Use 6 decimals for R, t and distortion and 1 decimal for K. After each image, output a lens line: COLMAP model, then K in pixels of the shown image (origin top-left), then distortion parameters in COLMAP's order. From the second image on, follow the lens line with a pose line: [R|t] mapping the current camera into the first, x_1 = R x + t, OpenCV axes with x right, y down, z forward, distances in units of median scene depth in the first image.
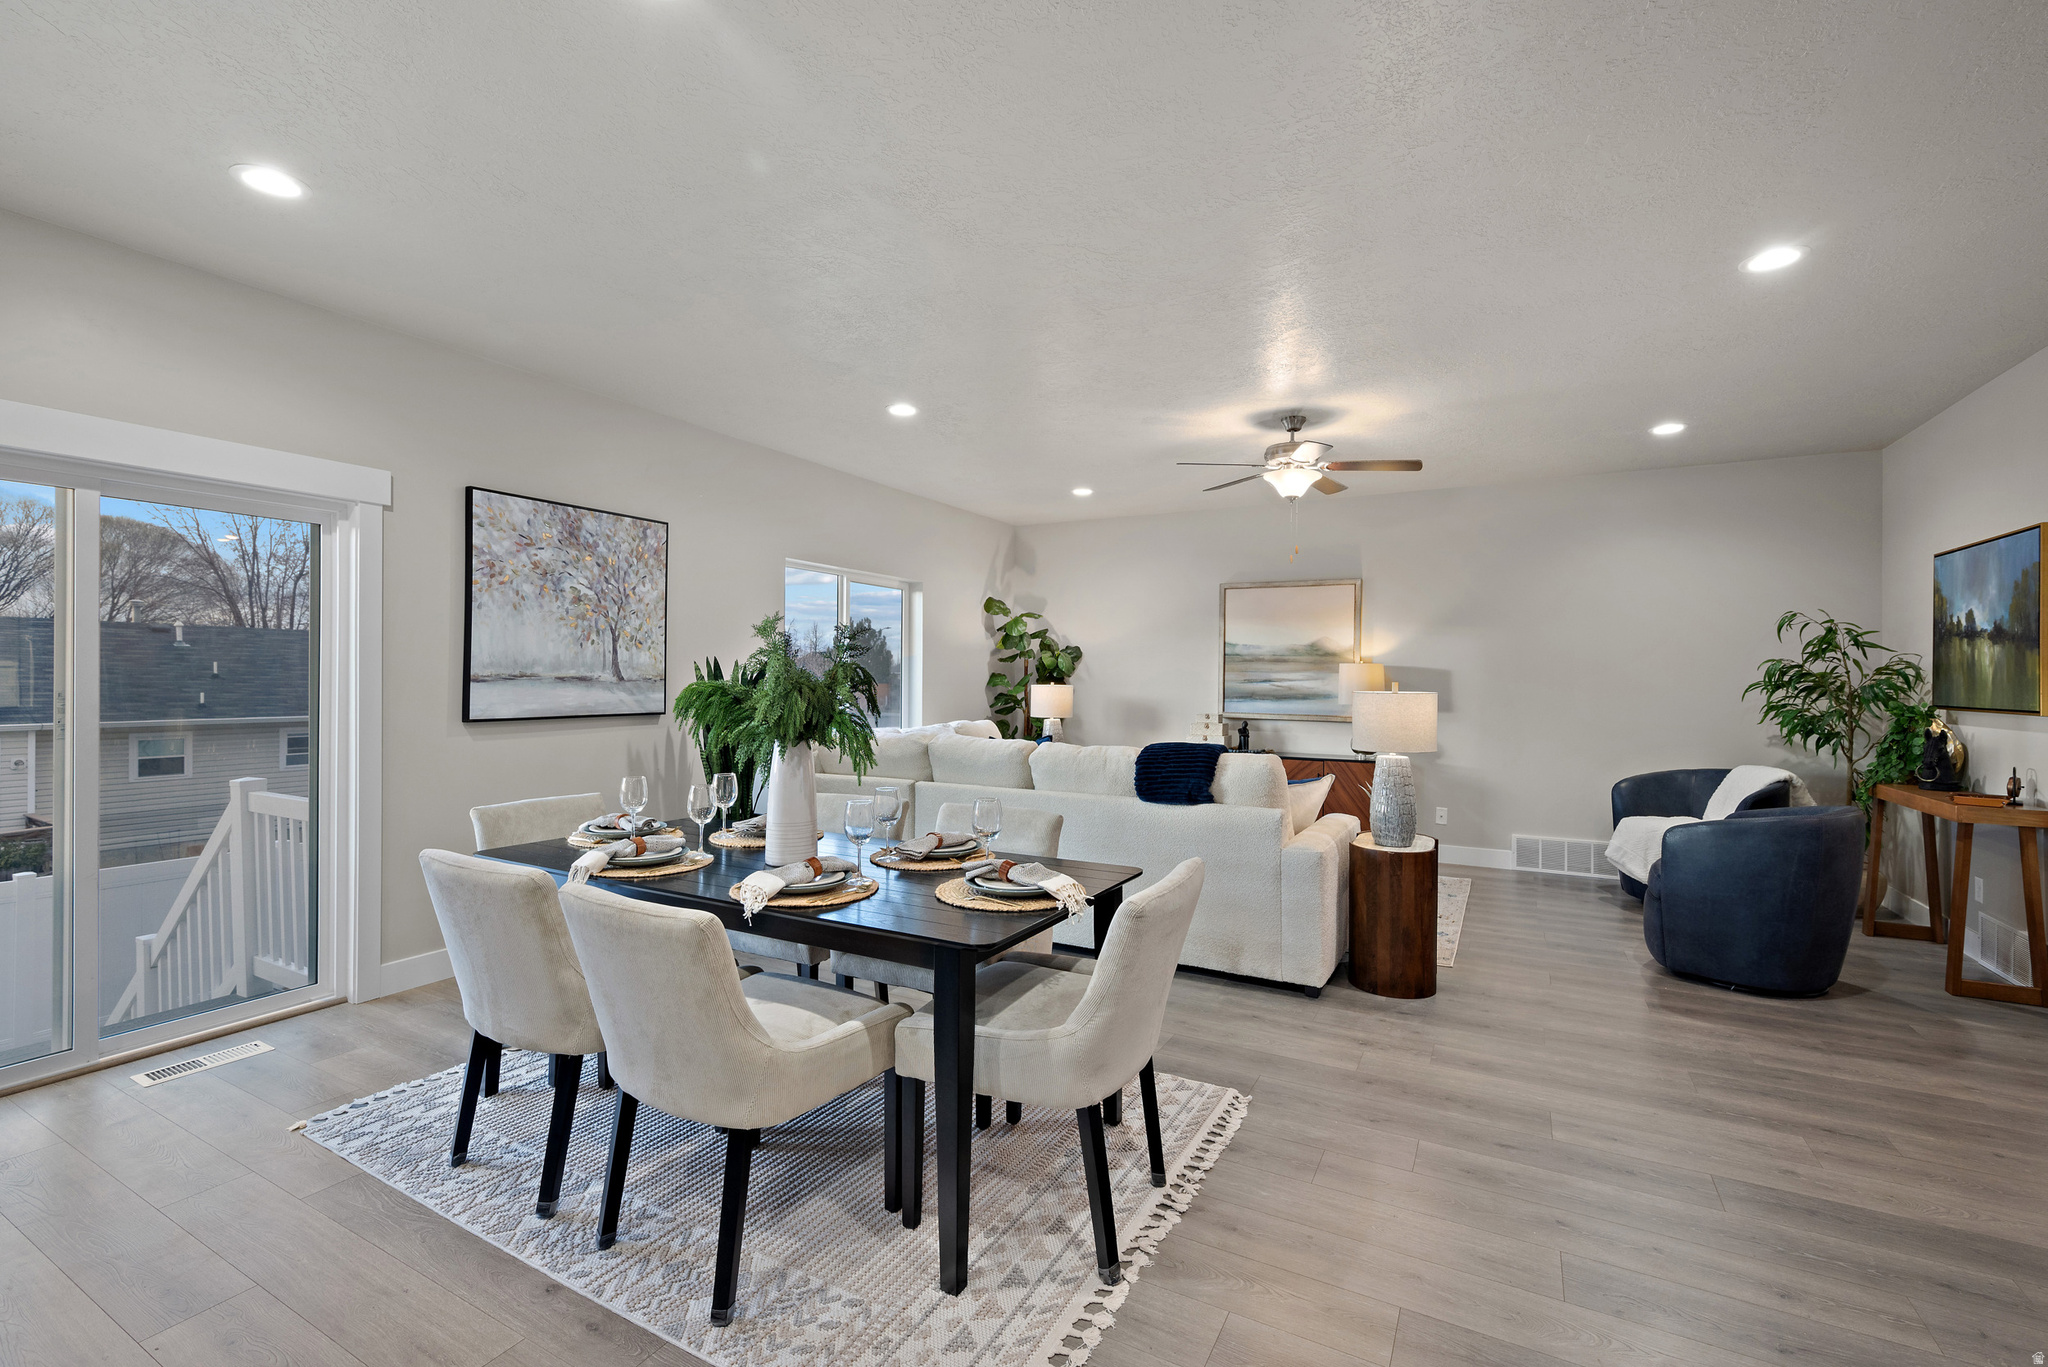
lens RADIAL K [[880.5, 0, 1025.6], [0, 880.5, 686.0], [0, 0, 1]] dist [-0.001697, 0.001185]
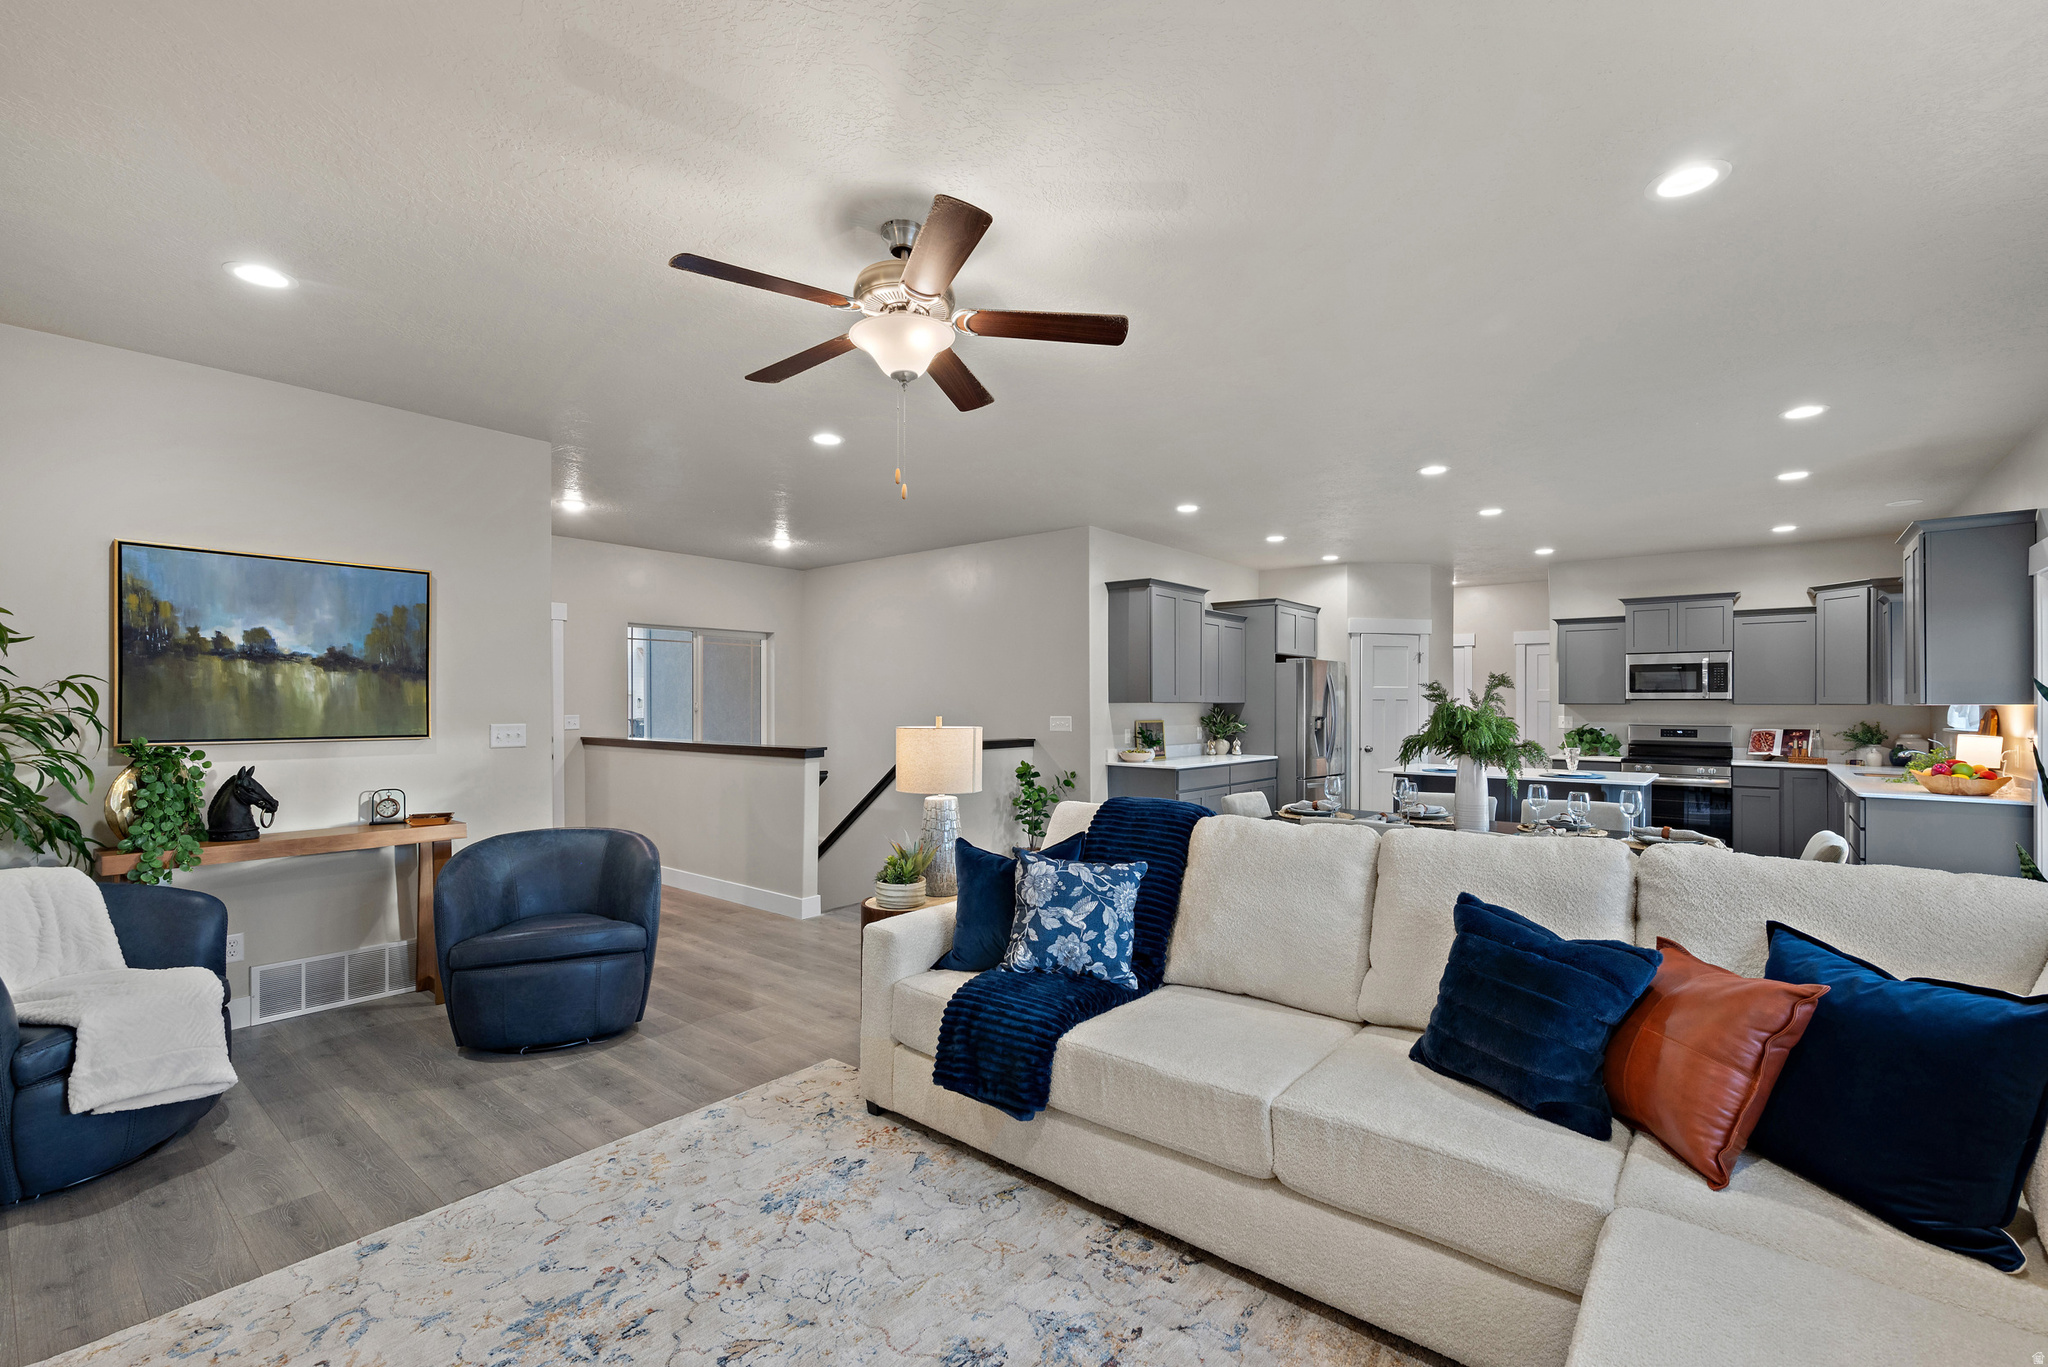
lens RADIAL K [[880.5, 0, 1027.7], [0, 880.5, 697.5], [0, 0, 1]] dist [-0.001697, 0.001185]
pose [[-0.982078, -0.006228, 0.188374, 0.134755], [-0.006280, 0.999980, 0.000318, -0.020493], [-0.188373, -0.000871, -0.982097, 1.598434]]
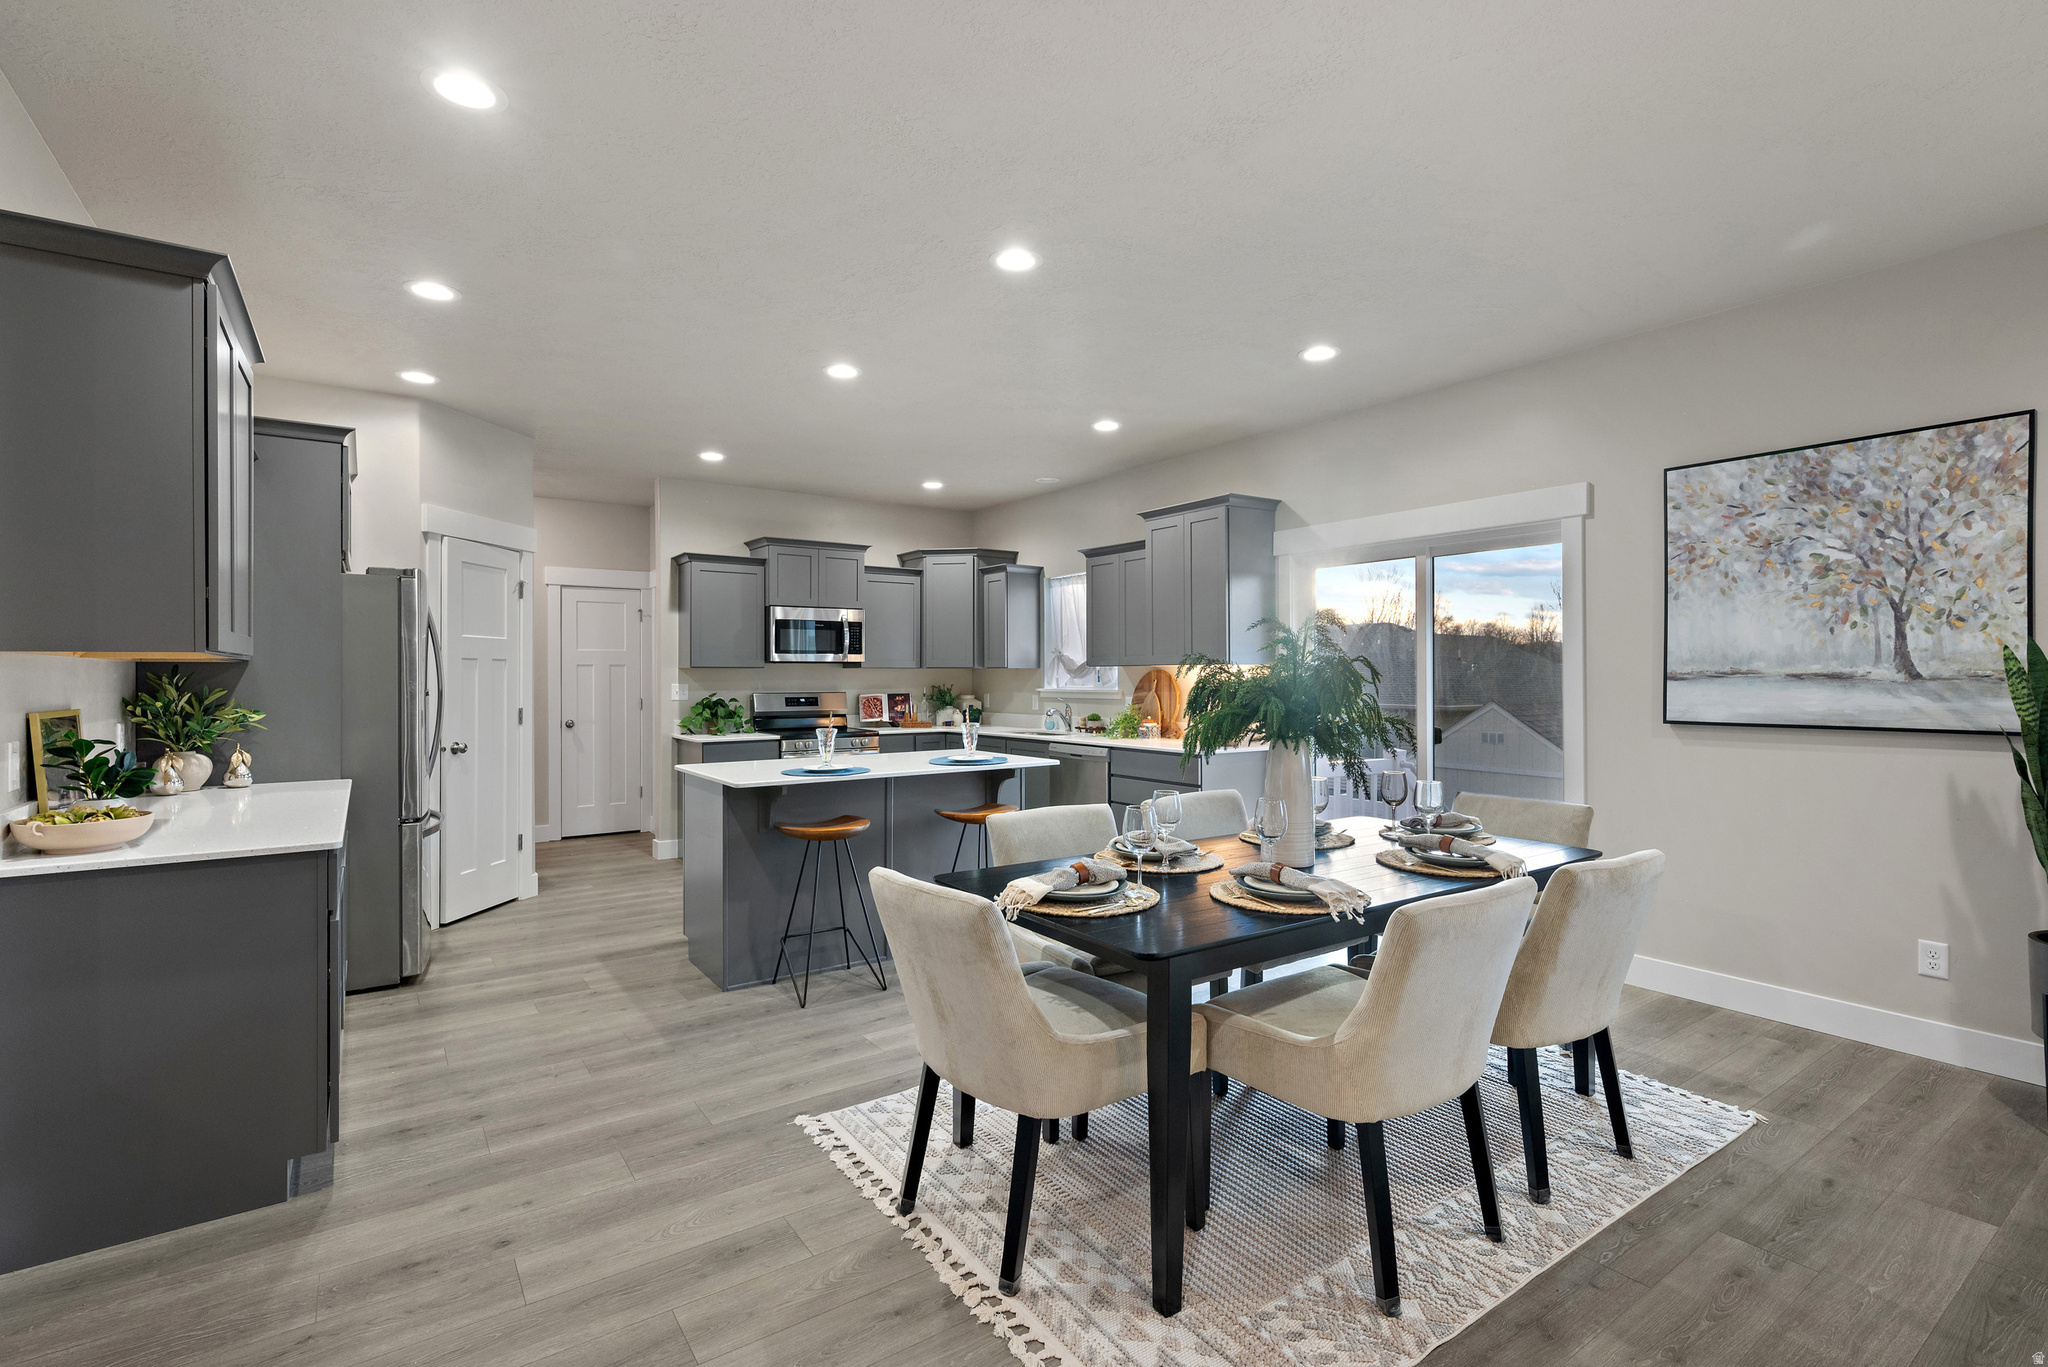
lens RADIAL K [[944.5, 0, 1026.9], [0, 944.5, 669.5], [0, 0, 1]] dist [0.003020, -0.001229]
pose [[-0.438994, -0.009267, -0.898442, 0.474342], [-0.006944, 0.999952, -0.006921, -0.003540], [0.898463, 0.003201, -0.439038, 0.706111]]
